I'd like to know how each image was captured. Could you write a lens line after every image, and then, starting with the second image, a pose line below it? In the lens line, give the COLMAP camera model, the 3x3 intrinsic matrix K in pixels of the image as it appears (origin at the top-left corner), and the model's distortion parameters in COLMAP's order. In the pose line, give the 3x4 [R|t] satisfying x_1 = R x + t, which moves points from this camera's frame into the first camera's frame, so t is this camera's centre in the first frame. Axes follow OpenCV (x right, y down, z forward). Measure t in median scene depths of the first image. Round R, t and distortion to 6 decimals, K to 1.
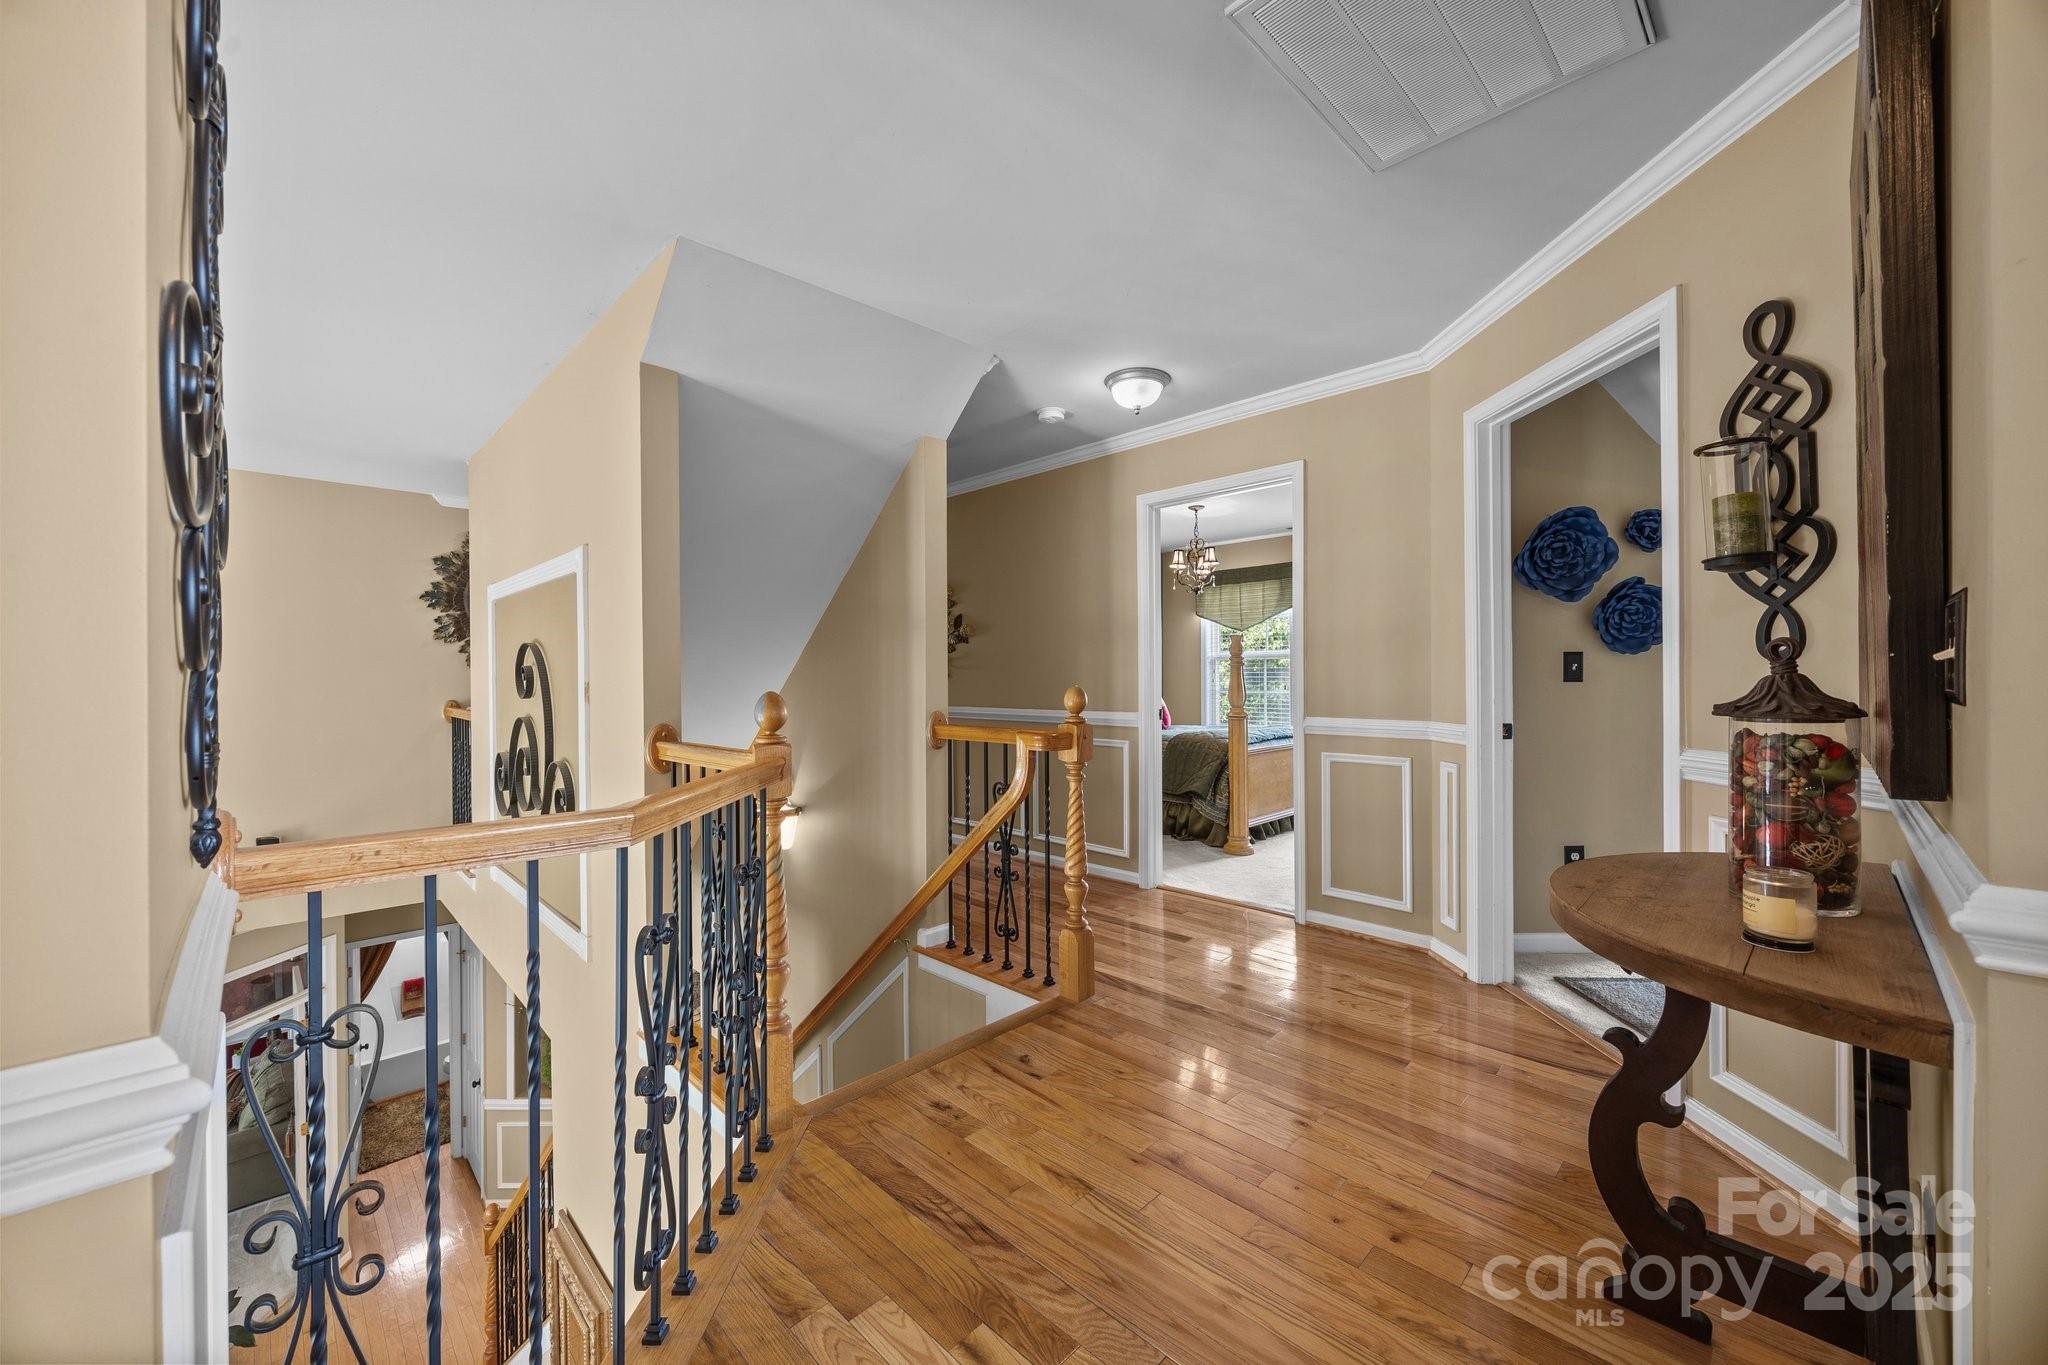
lens RADIAL K [[791.8, 0, 1025.6], [0, 791.8, 679.8], [0, 0, 1]] dist [-0.002523, -0.000171]
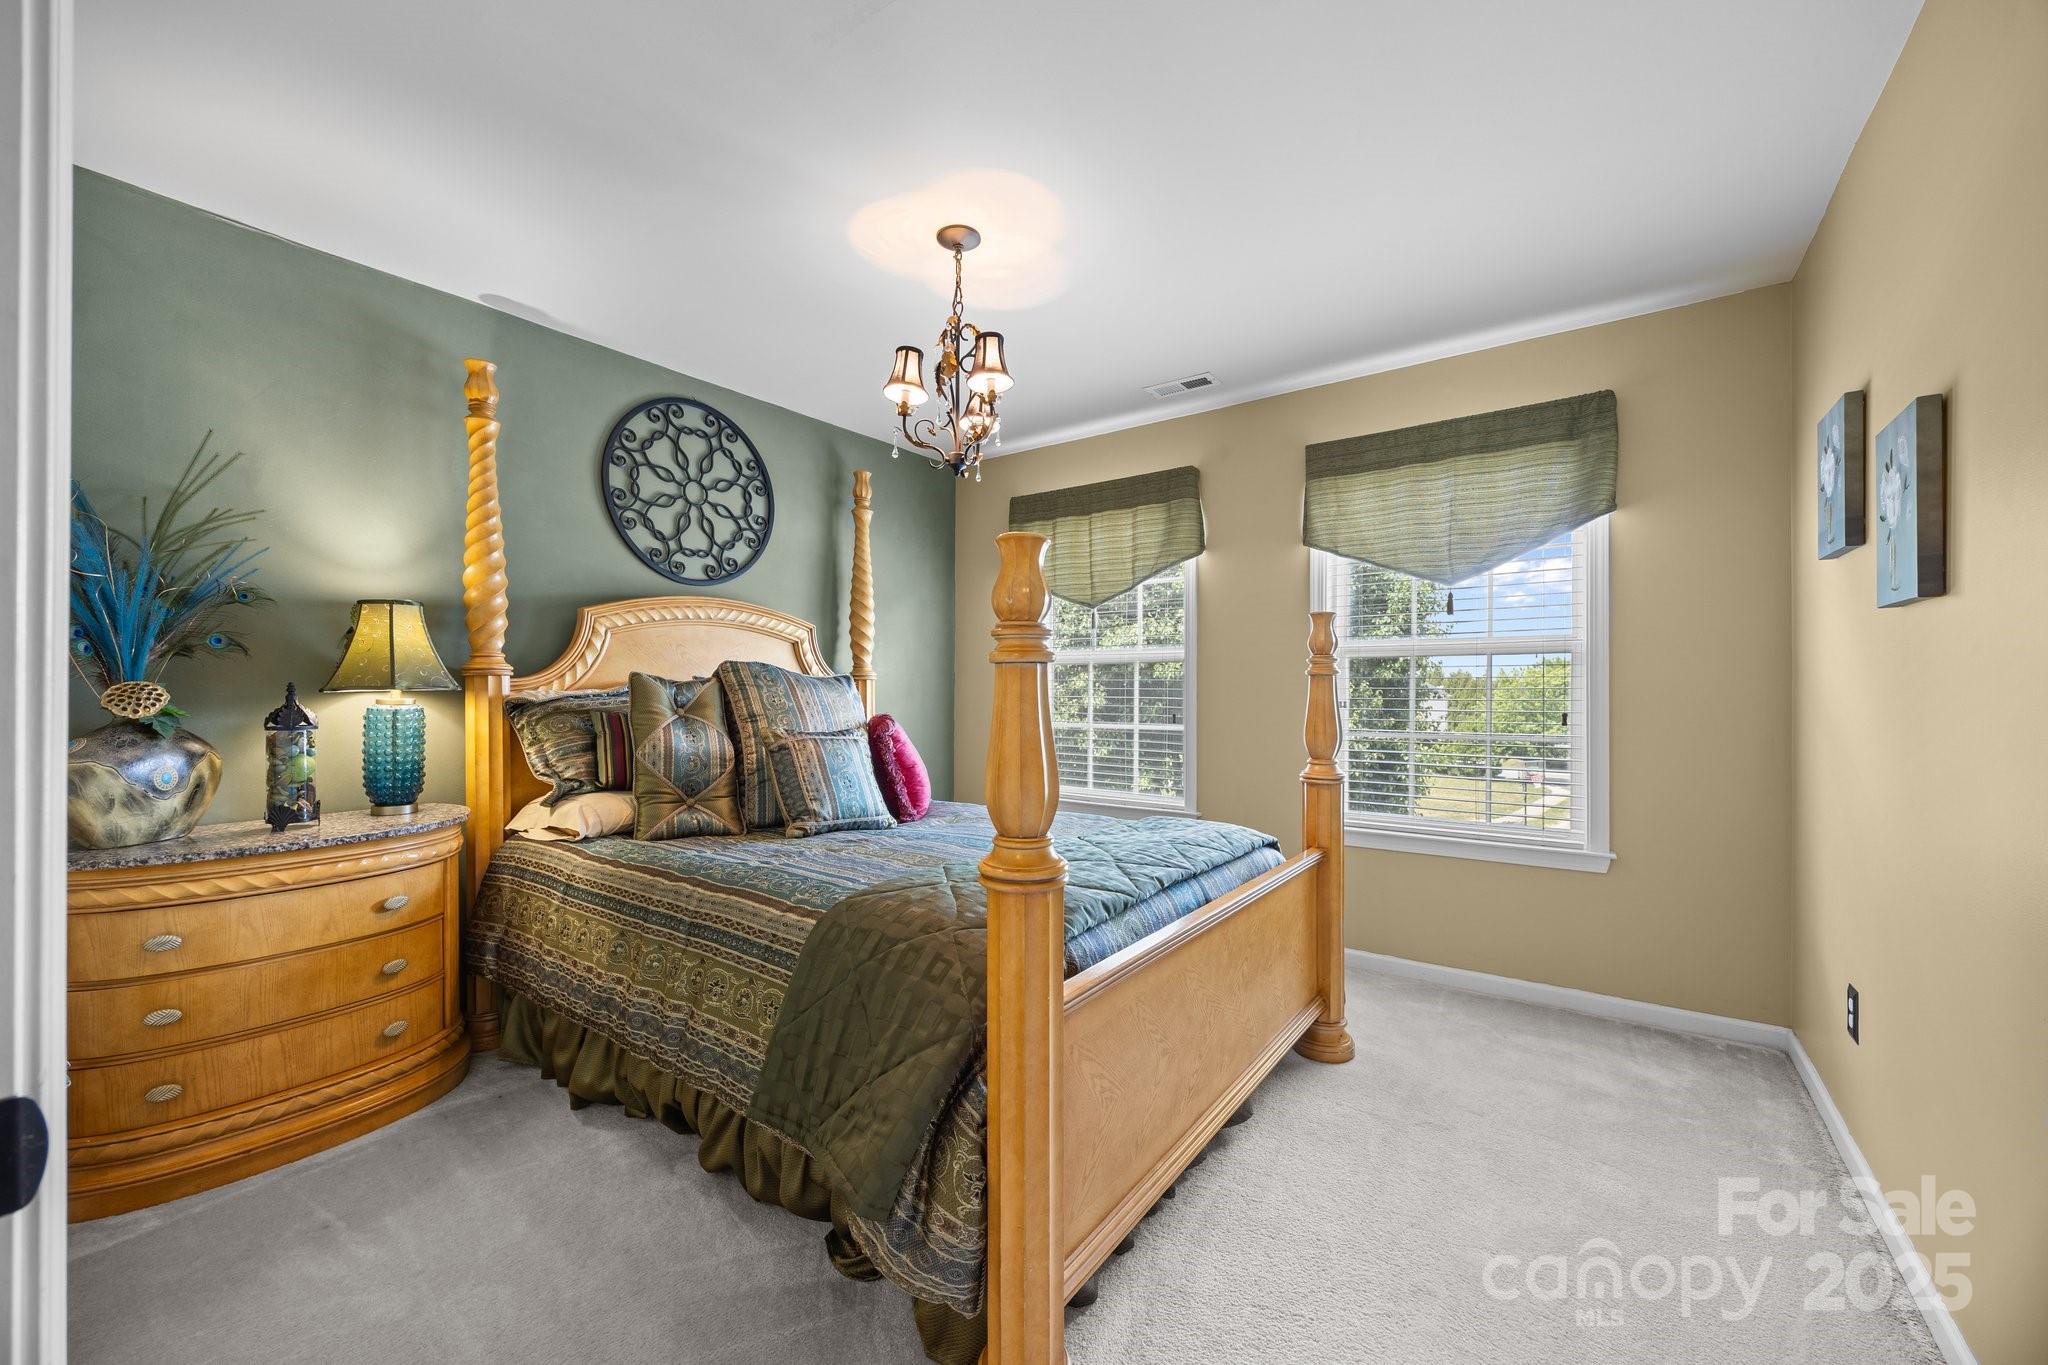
lens RADIAL K [[791.8, 0, 1023.7], [0, 791.8, 684.7], [0, 0, 1]] dist [-0.002523, -0.000171]
pose [[0.988273, 0.005871, 0.152582, 0.227636], [-0.005881, 0.999983, -0.000385, -0.011165], [-0.152582, -0.000517, 0.988291, 0.749600]]
